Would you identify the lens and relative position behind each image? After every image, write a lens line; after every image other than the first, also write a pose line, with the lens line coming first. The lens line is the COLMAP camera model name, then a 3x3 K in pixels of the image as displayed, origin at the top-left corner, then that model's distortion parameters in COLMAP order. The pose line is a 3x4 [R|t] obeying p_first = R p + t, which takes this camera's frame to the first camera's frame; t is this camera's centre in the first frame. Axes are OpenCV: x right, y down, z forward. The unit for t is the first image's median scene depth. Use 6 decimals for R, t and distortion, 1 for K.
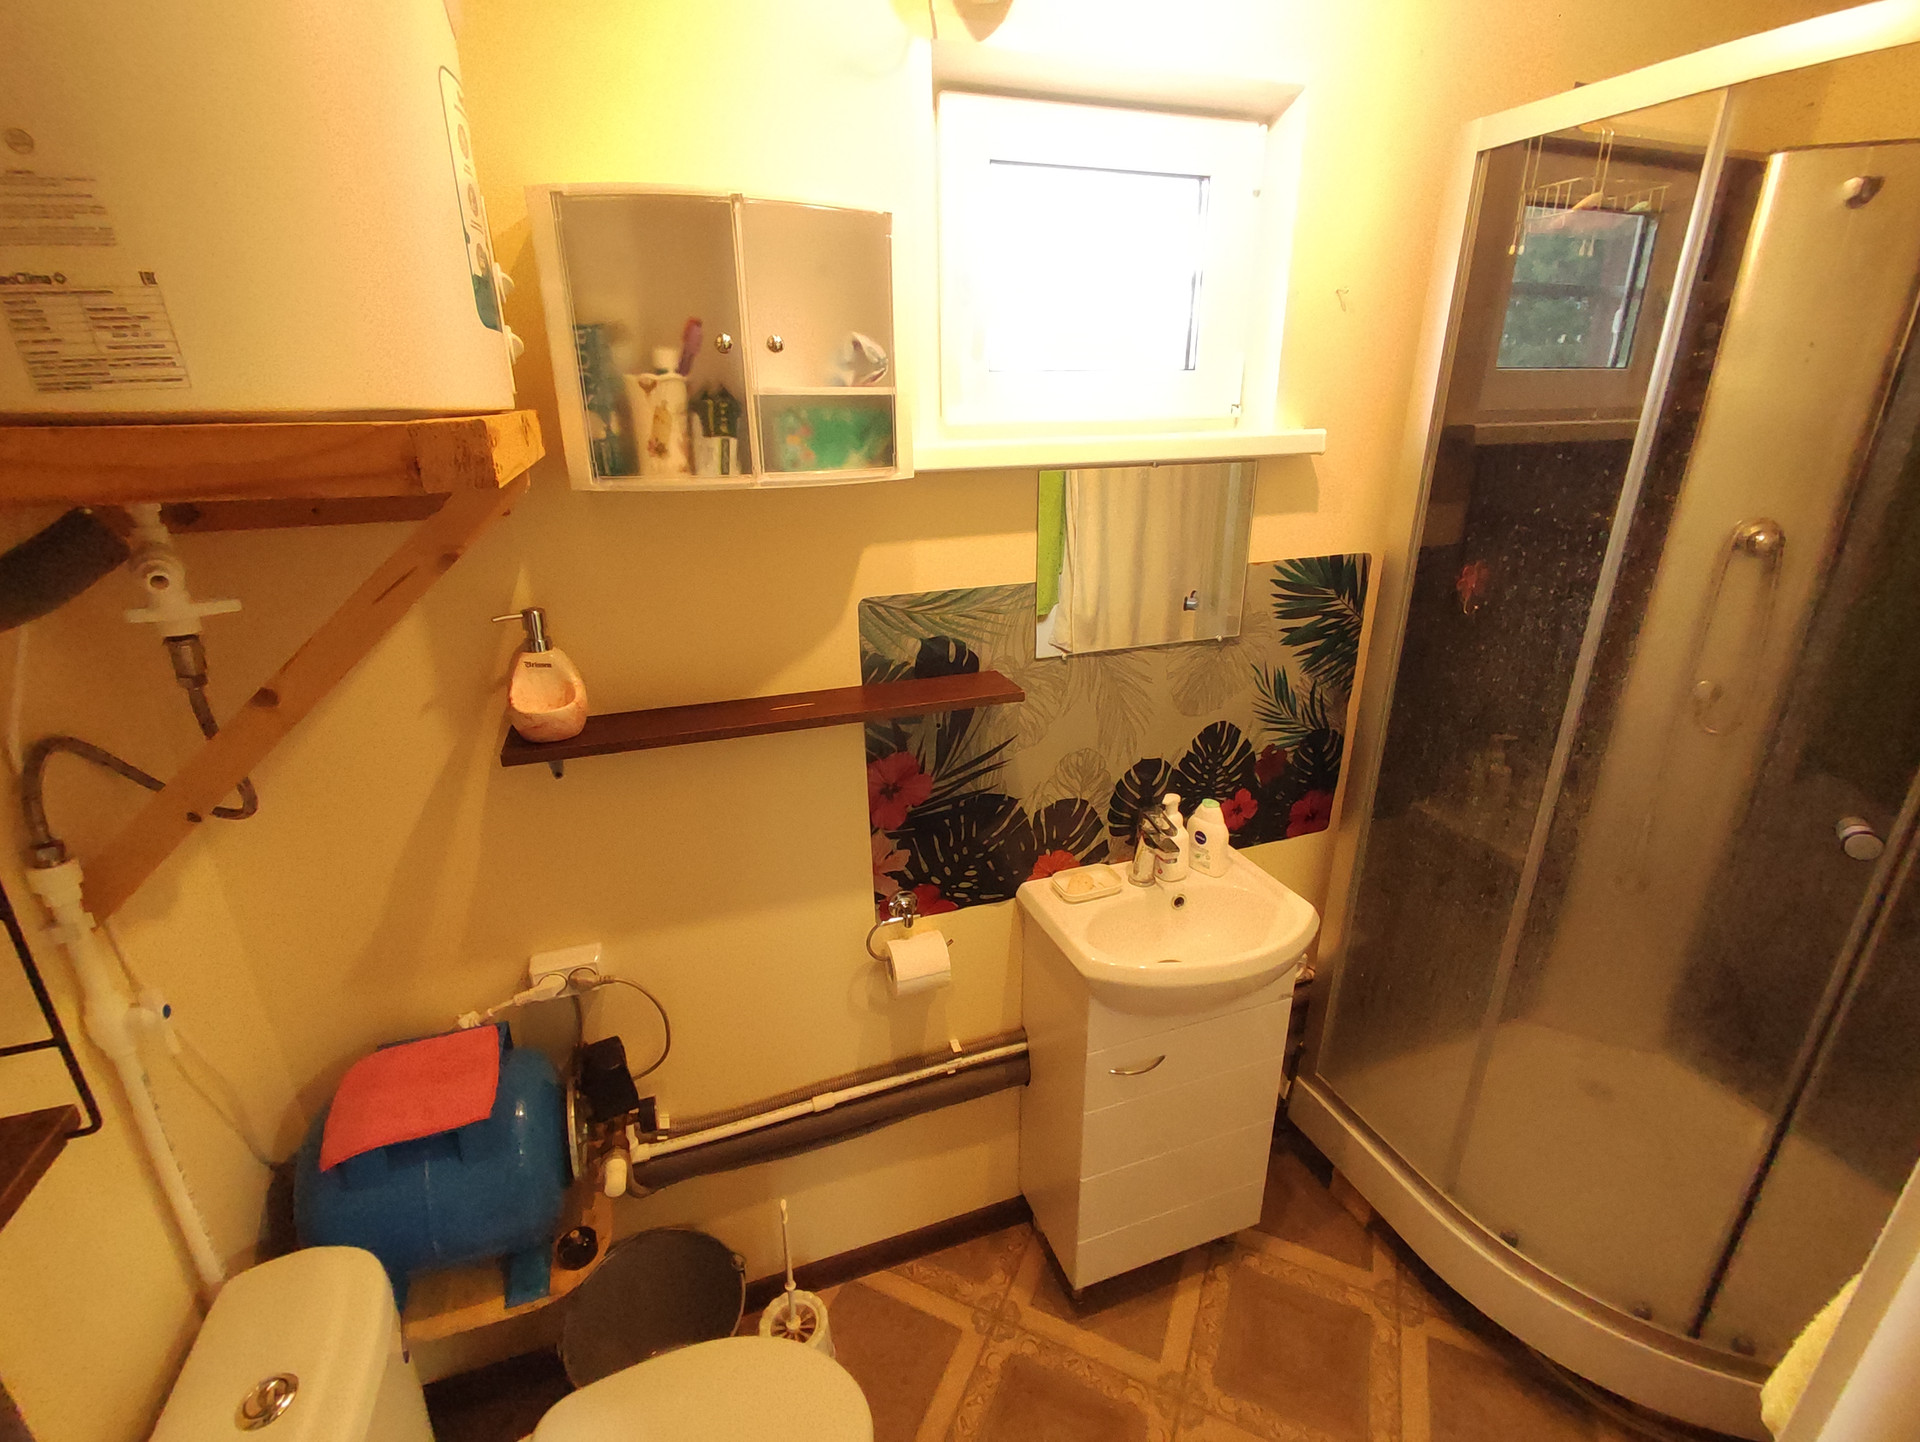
lens RADIAL K [[878.4, 0, 949.1], [0, 878.4, 722.9], [0, 0, 1]] dist [0.001744, -0.004267]
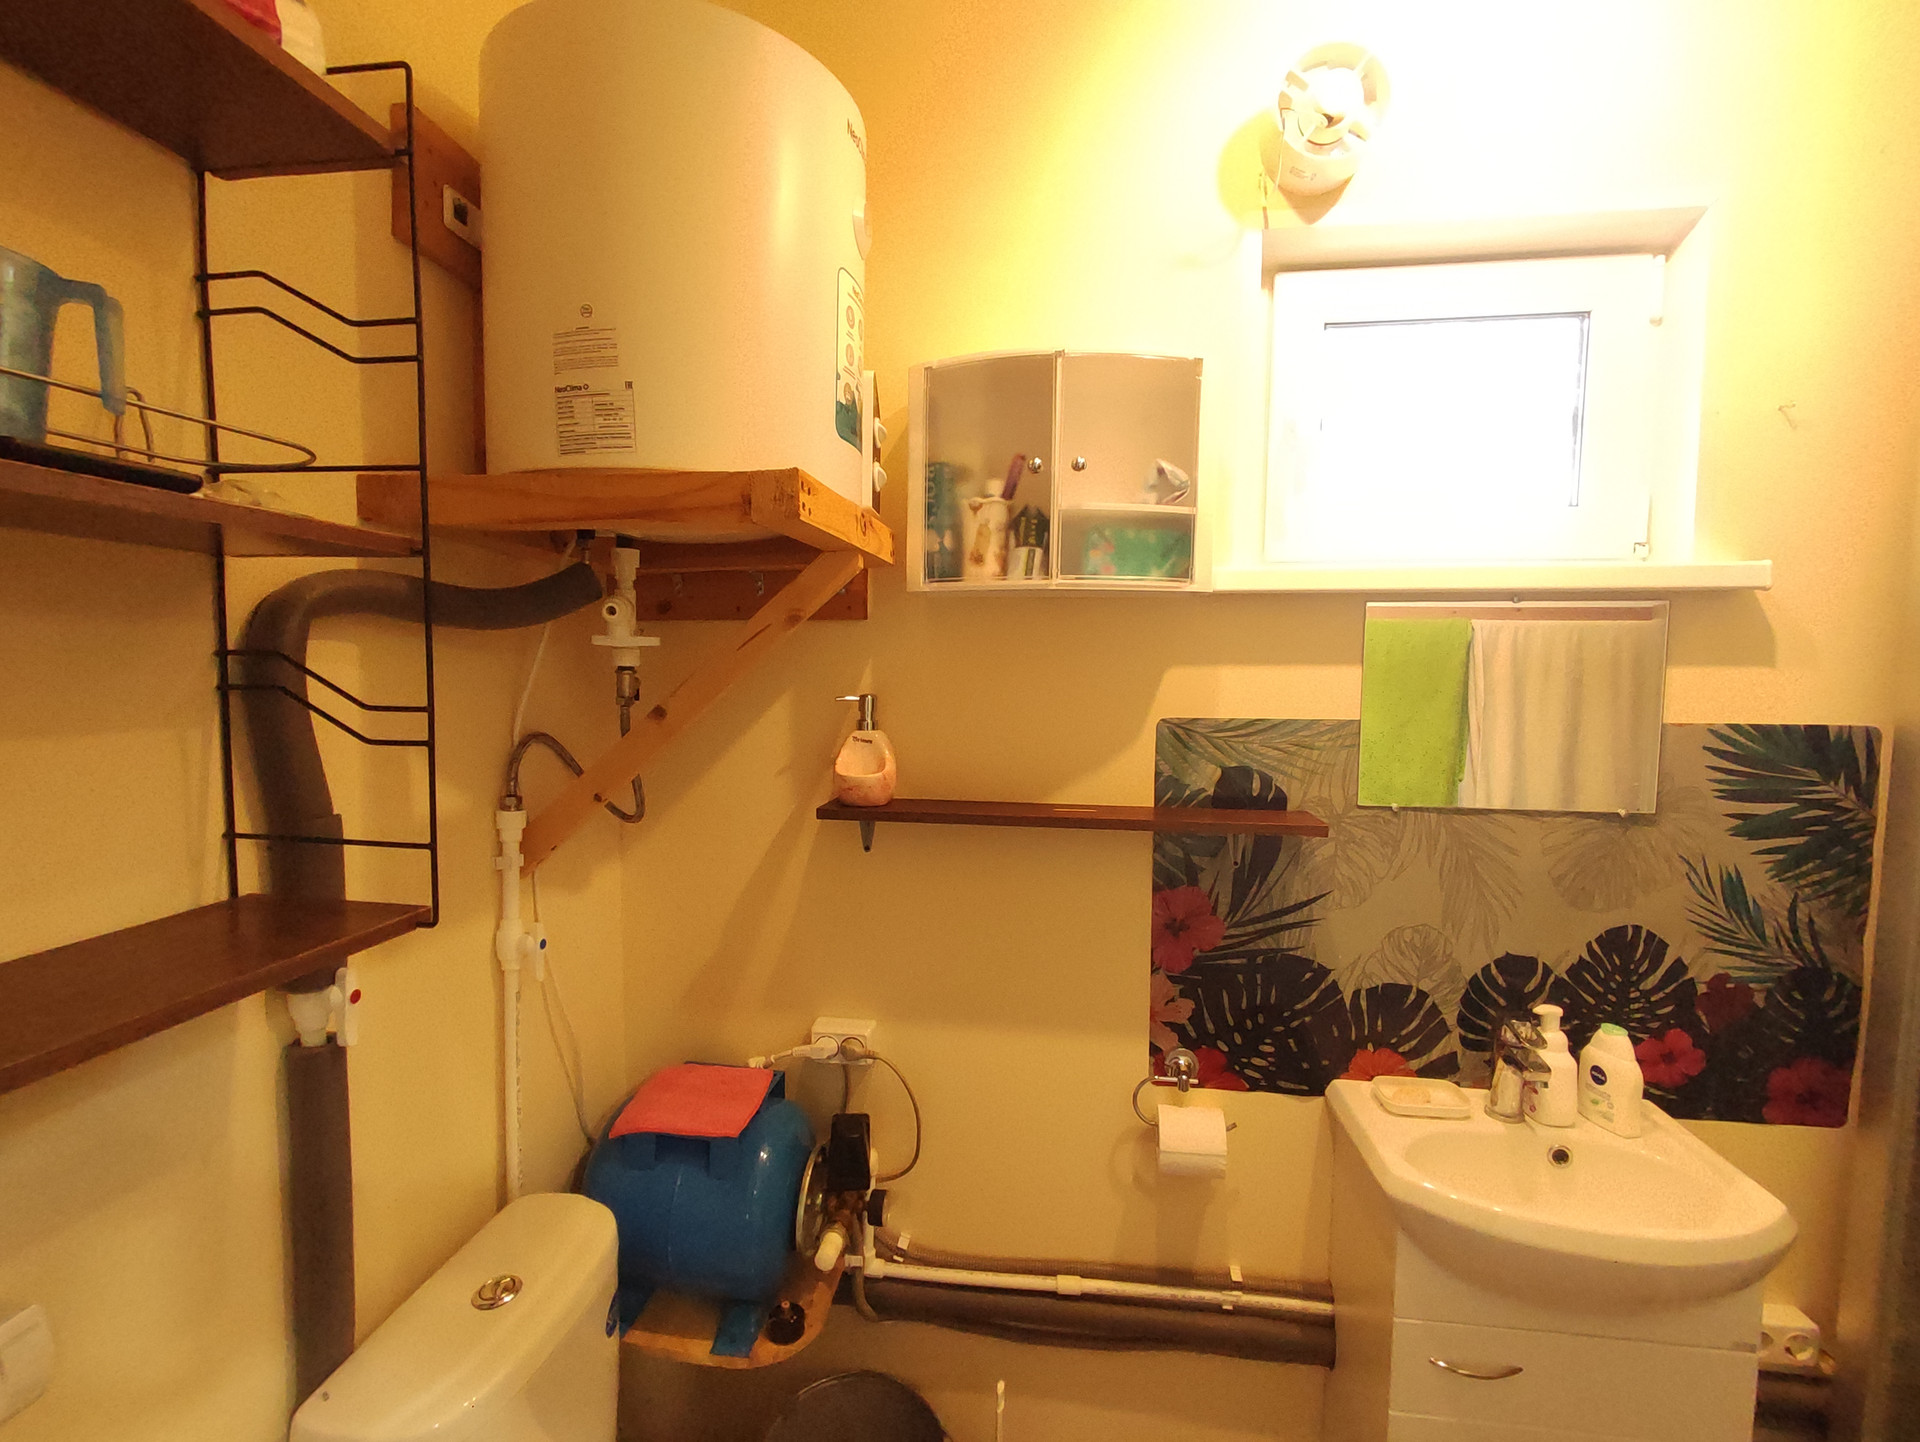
lens RADIAL K [[878.4, 0, 943.7], [0, 878.4, 718.9], [0, 0, 1]] dist [0.001744, -0.004267]
pose [[0.883759, 0.052901, -0.464942, 0.146654], [-0.181829, 0.954333, -0.237037, 0.140899], [0.431170, 0.294024, 0.853020, 0.031304]]
